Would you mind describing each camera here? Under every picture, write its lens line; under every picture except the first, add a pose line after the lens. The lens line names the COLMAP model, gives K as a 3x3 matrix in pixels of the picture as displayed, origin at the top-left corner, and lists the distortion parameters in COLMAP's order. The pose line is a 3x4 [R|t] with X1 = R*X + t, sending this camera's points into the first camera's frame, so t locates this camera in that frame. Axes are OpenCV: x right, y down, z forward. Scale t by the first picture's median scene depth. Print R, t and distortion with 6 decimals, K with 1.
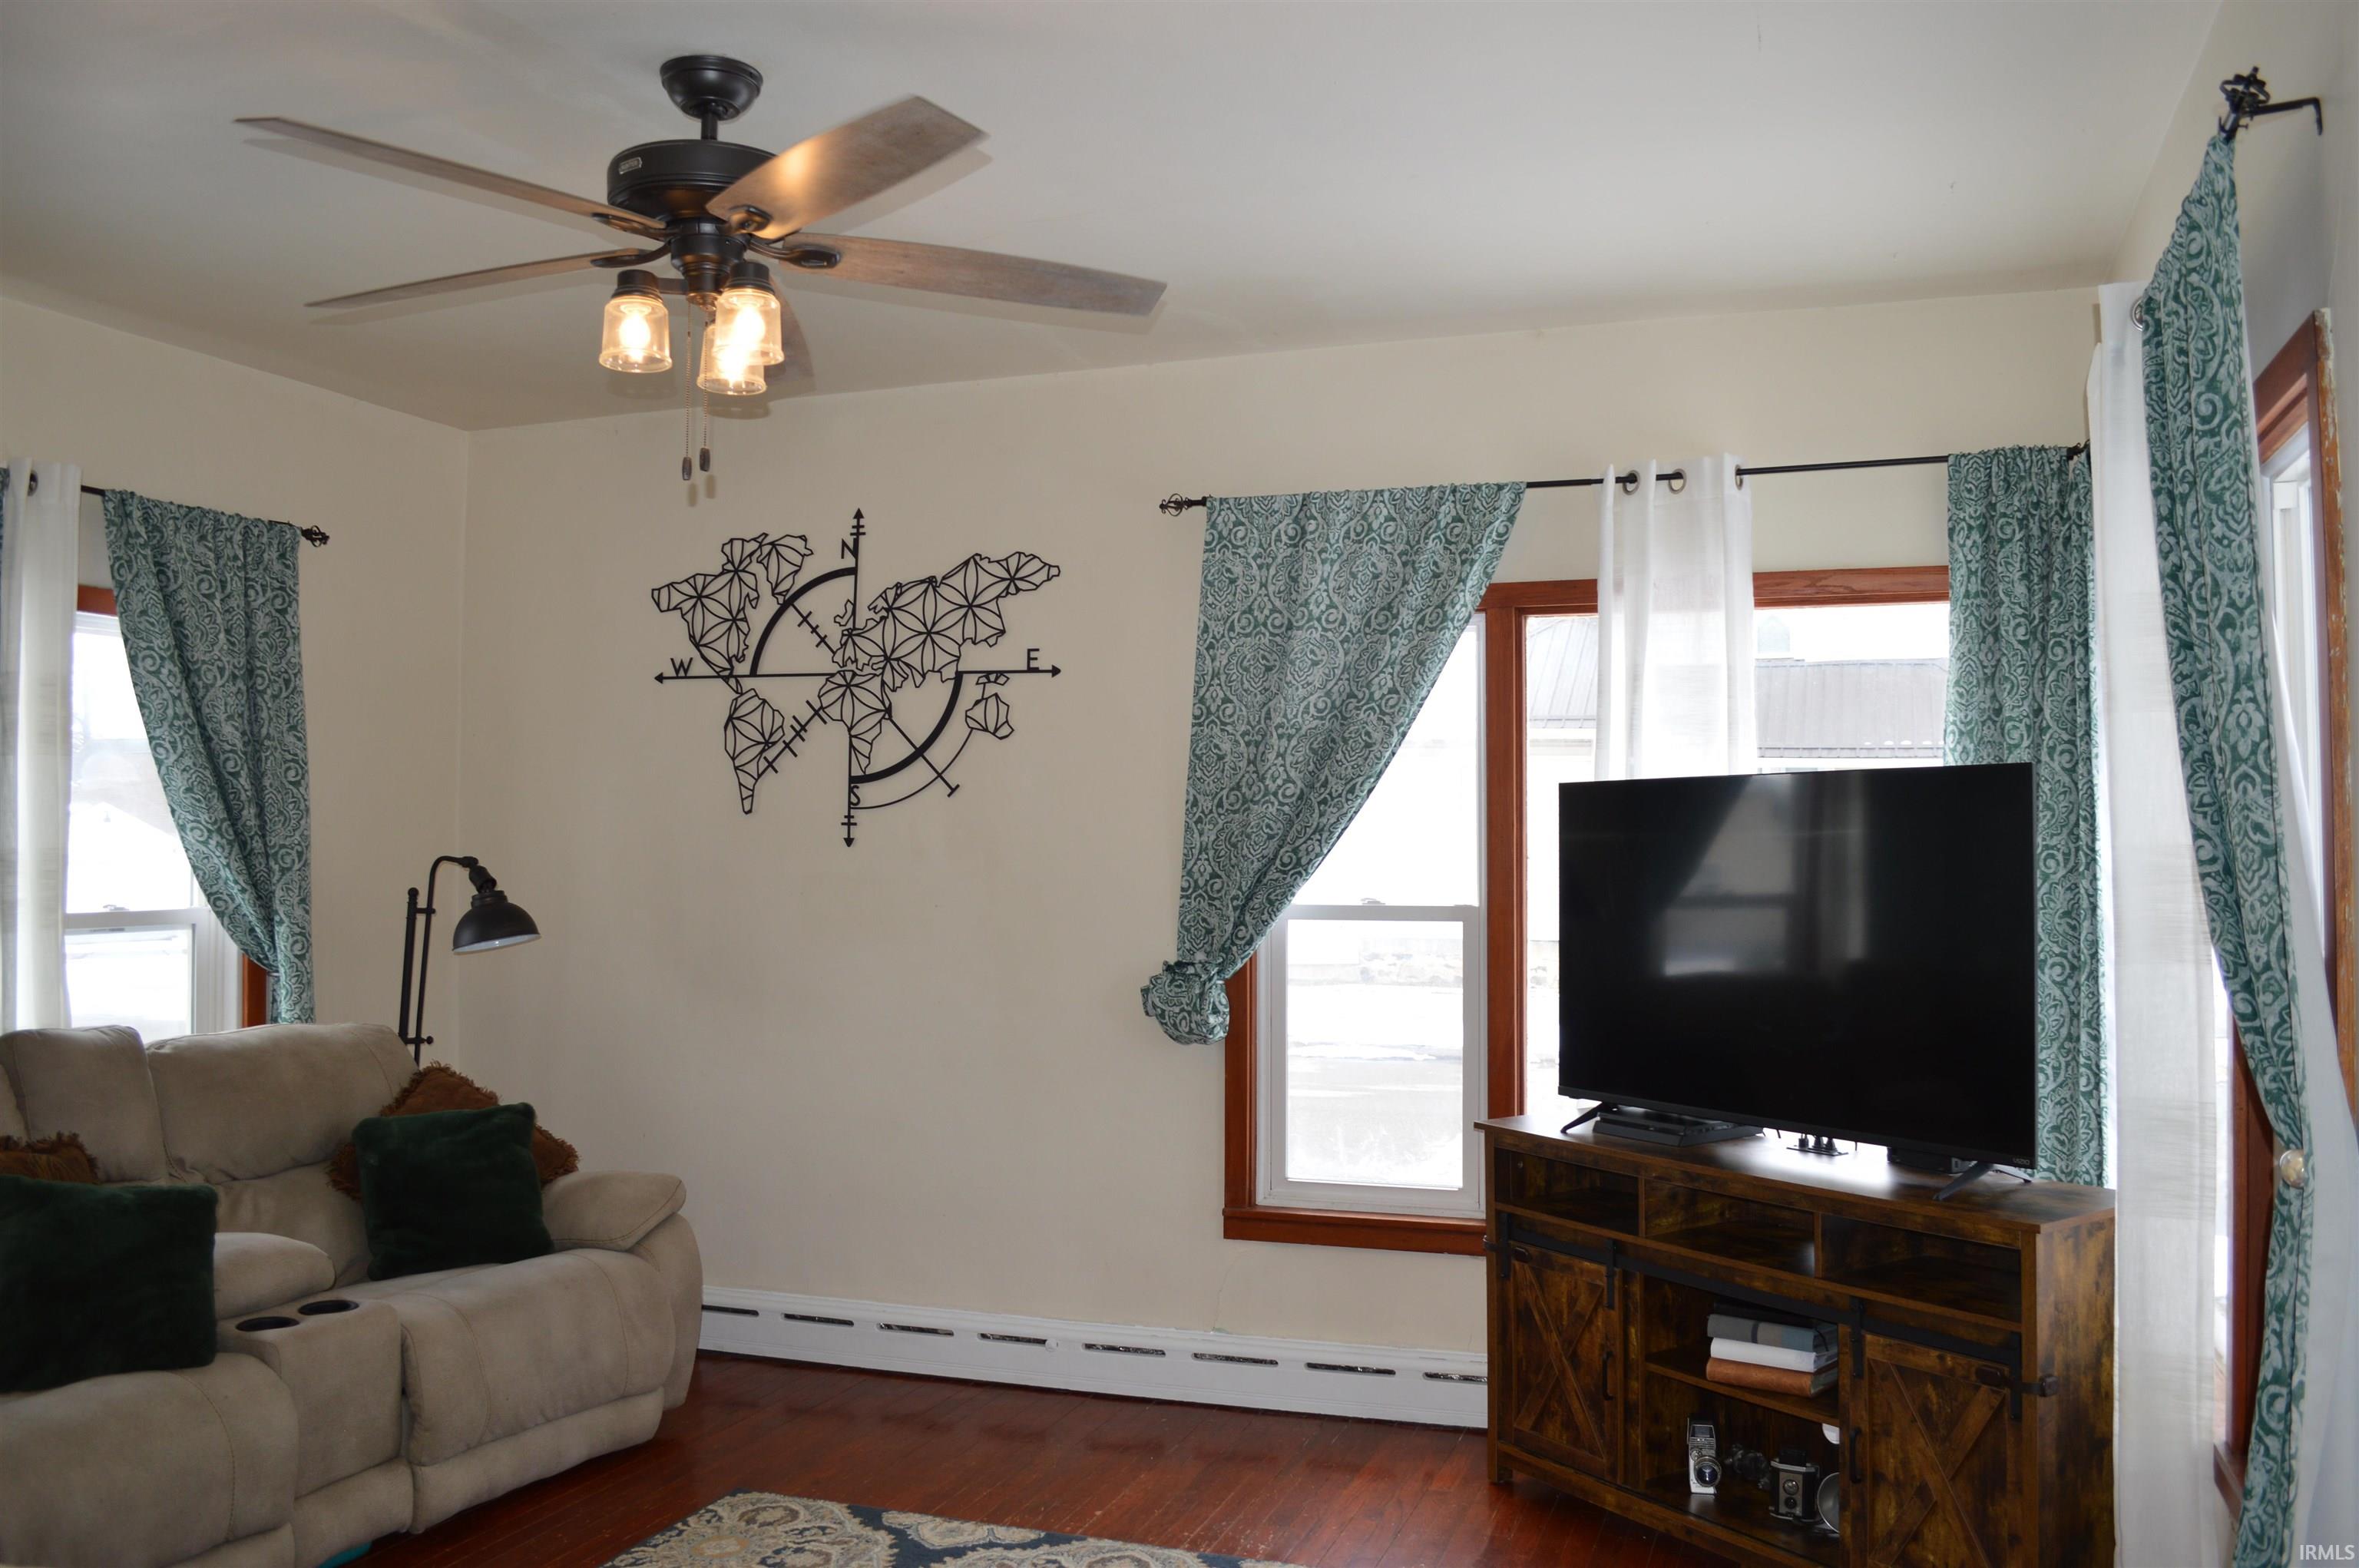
lens RADIAL K [[1889.8, 0, 1179.5], [0, 1889.8, 784.0], [0, 0, 1]] dist [-0.066086, 0.000148]
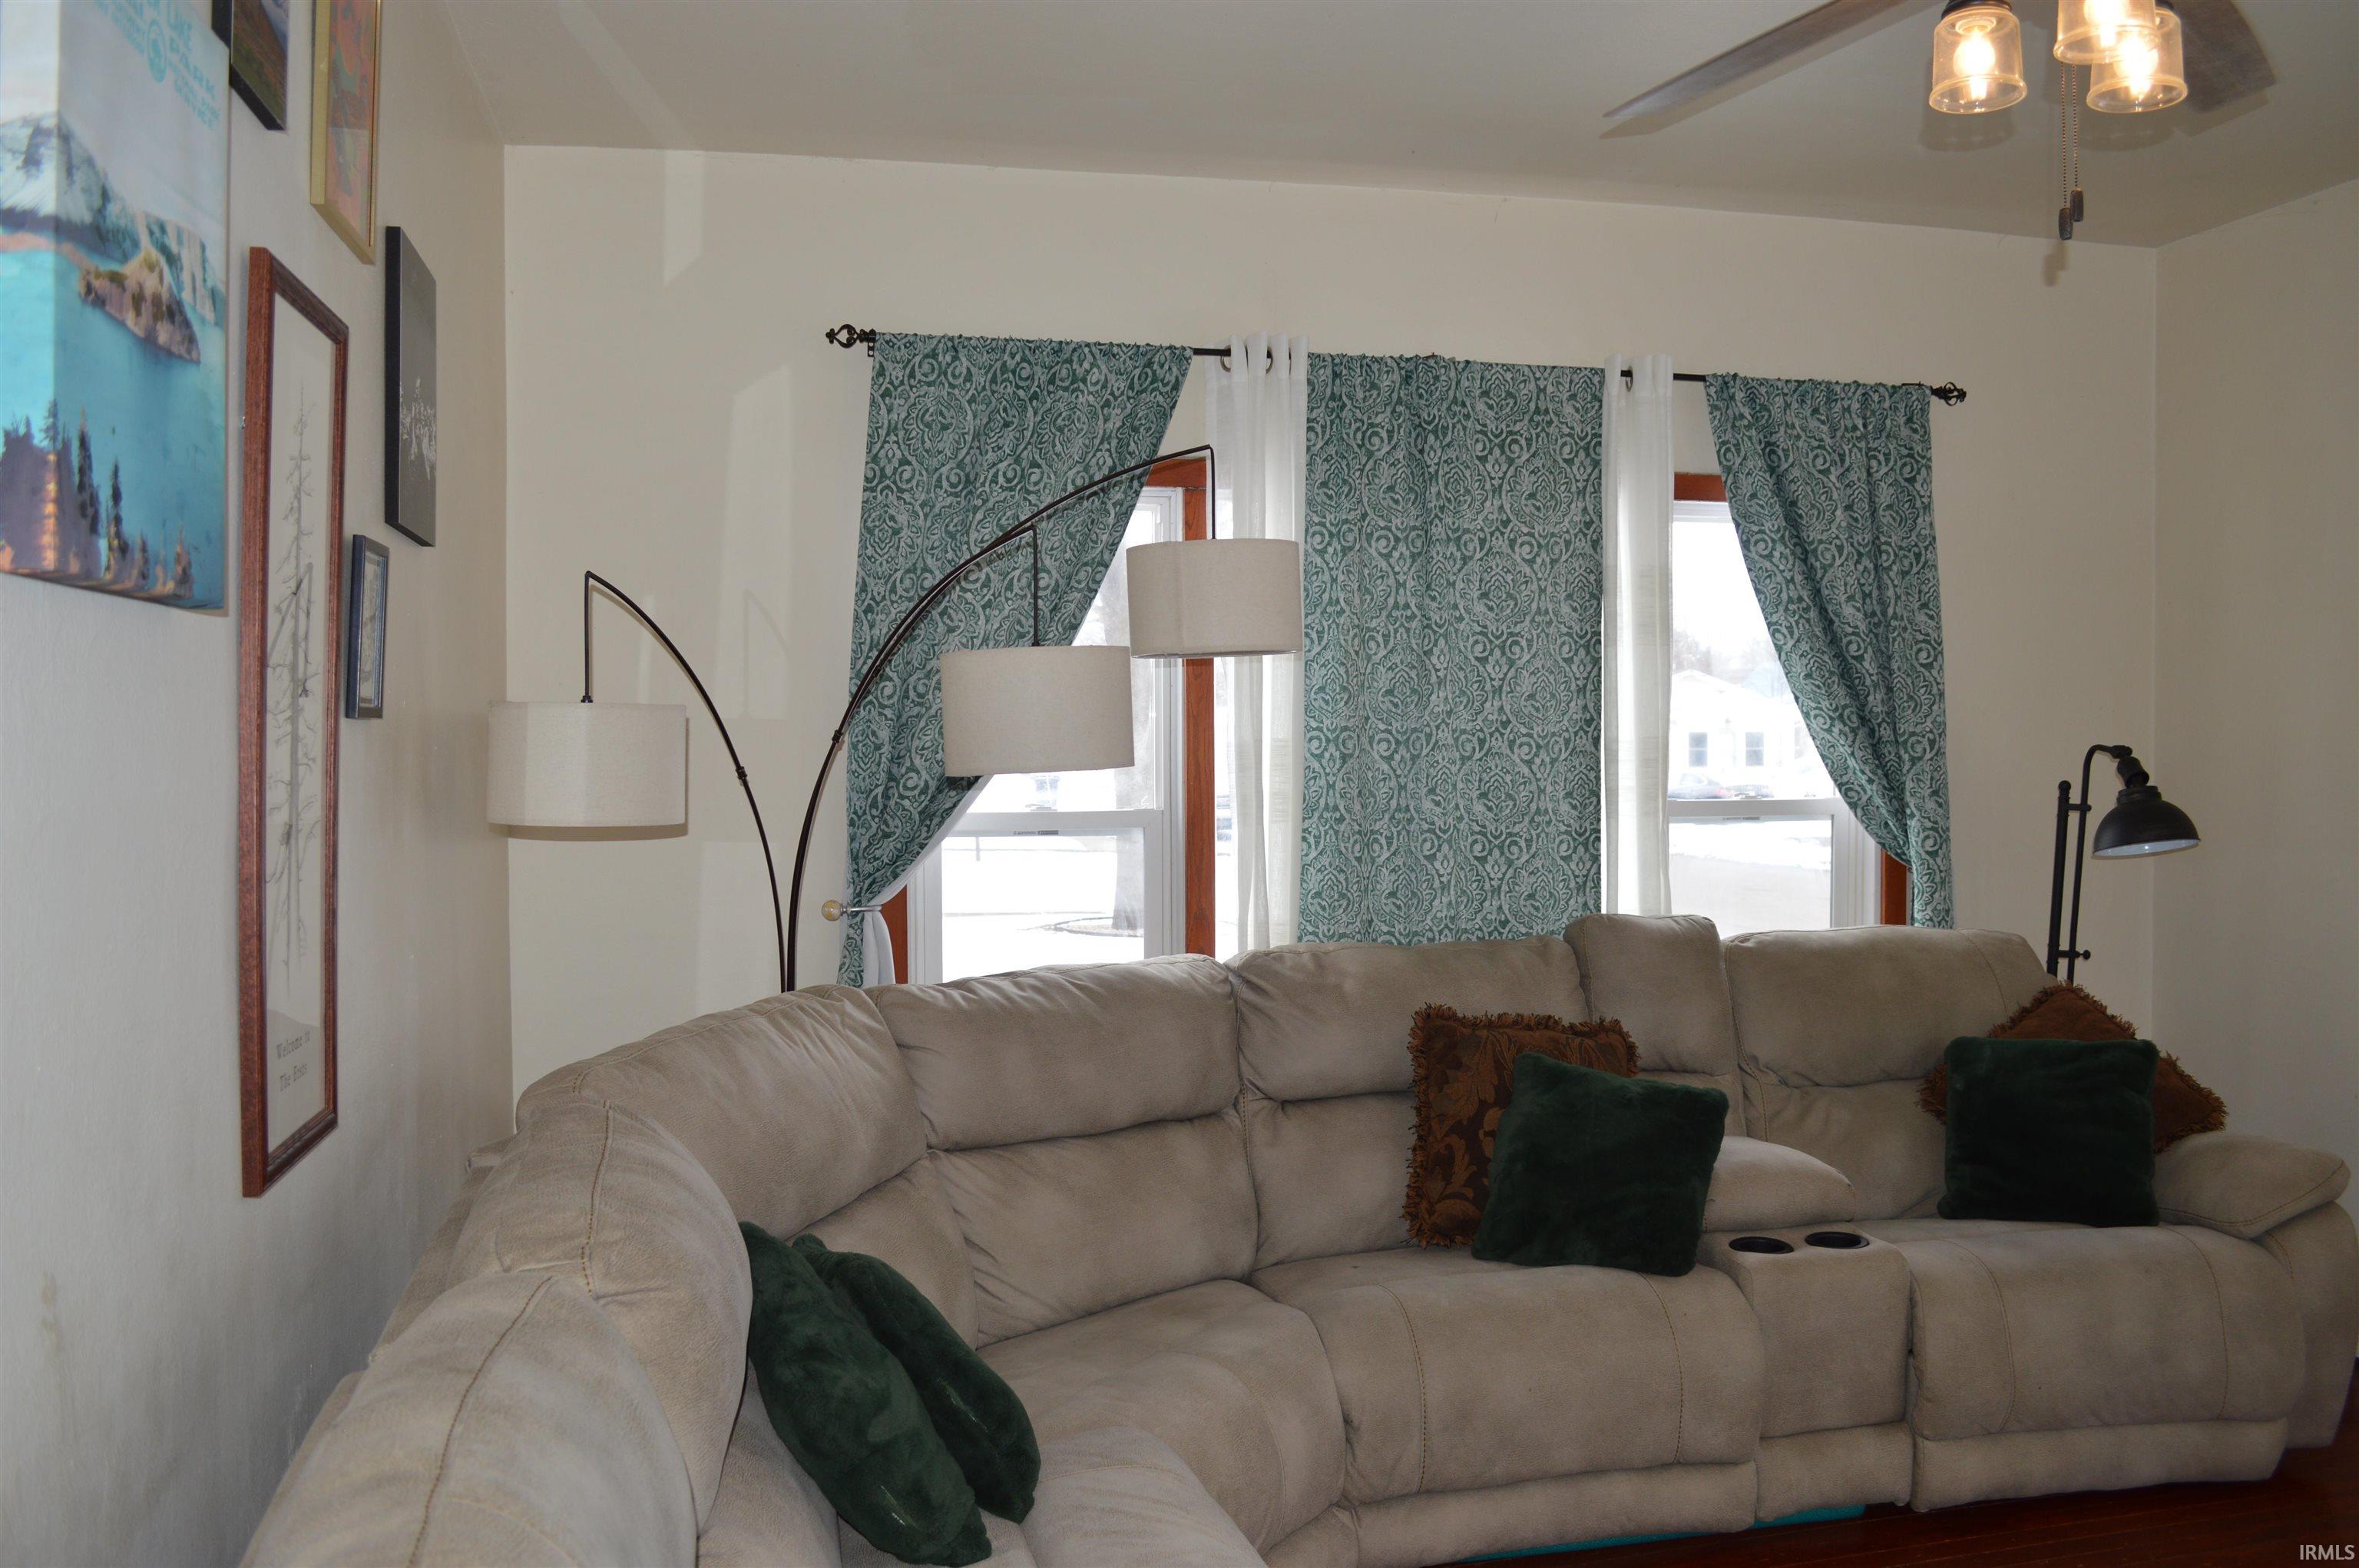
lens RADIAL K [[1889.8, 0, 1179.5], [0, 1889.8, 784.0], [0, 0, 1]] dist [-0.066086, 0.000148]
pose [[0.552901, 0.022257, -0.832950, 0.099127], [0.029517, 0.998493, 0.046274, 0.004618], [0.832724, -0.050171, 0.551411, 0.188057]]
